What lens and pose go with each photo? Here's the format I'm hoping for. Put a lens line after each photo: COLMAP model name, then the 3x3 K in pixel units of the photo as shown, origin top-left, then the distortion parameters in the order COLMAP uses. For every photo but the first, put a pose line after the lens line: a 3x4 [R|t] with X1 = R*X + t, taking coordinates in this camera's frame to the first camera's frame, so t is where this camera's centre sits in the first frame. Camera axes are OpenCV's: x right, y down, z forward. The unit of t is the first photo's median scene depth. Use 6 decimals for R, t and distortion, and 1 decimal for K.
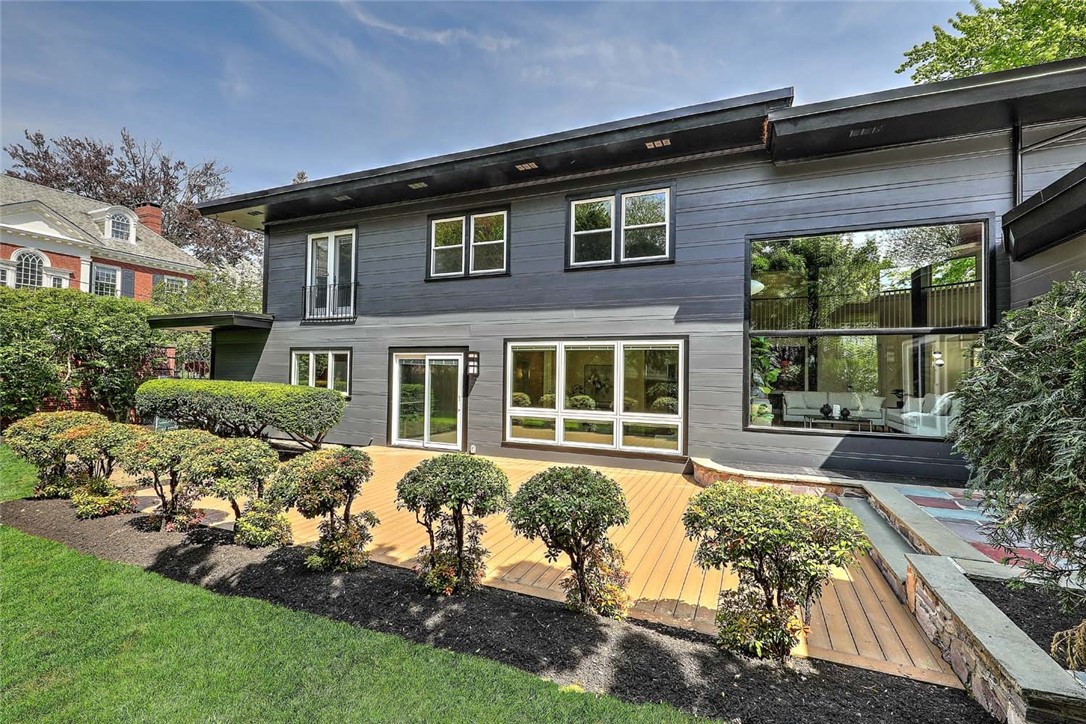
lens RADIAL K [[476.2, 0, 545.0], [0, 476.2, 360.9], [0, 0, 1]] dist [-0.001671, -0.000102]
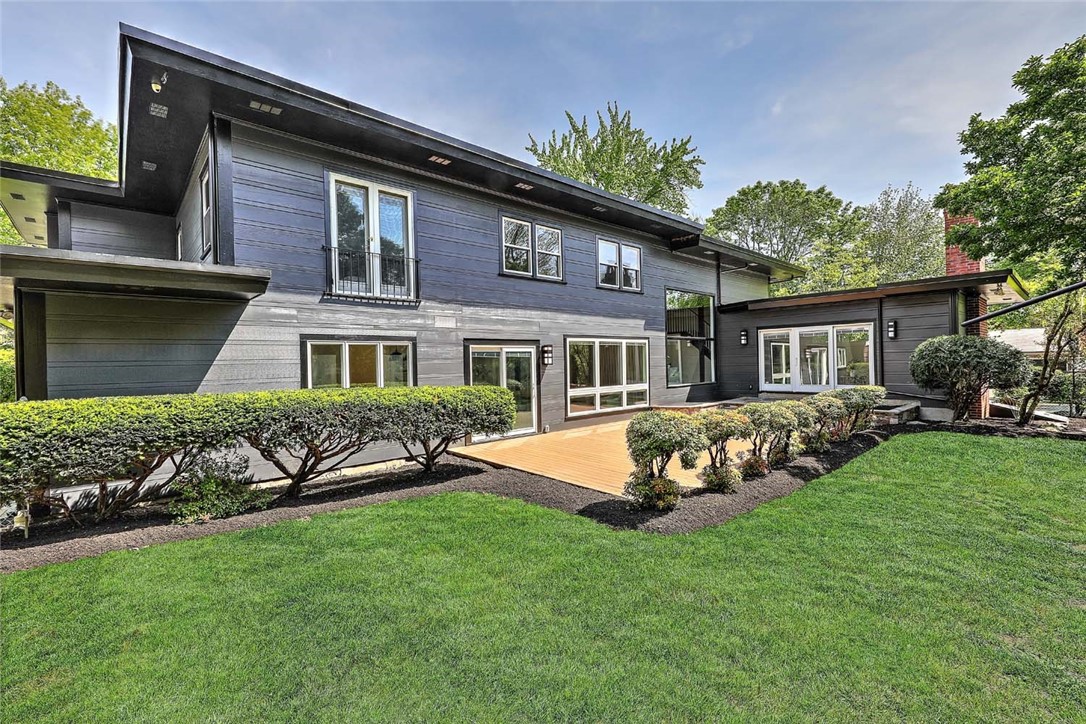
lens RADIAL K [[476.2, 0, 544.9], [0, 476.2, 362.1], [0, 0, 1]] dist [-0.001671, -0.000102]
pose [[0.409021, -0.024074, 0.912207, -1.196442], [0.004626, 0.999694, 0.024309, -0.006197], [-0.912513, -0.005724, 0.409007, 0.519790]]
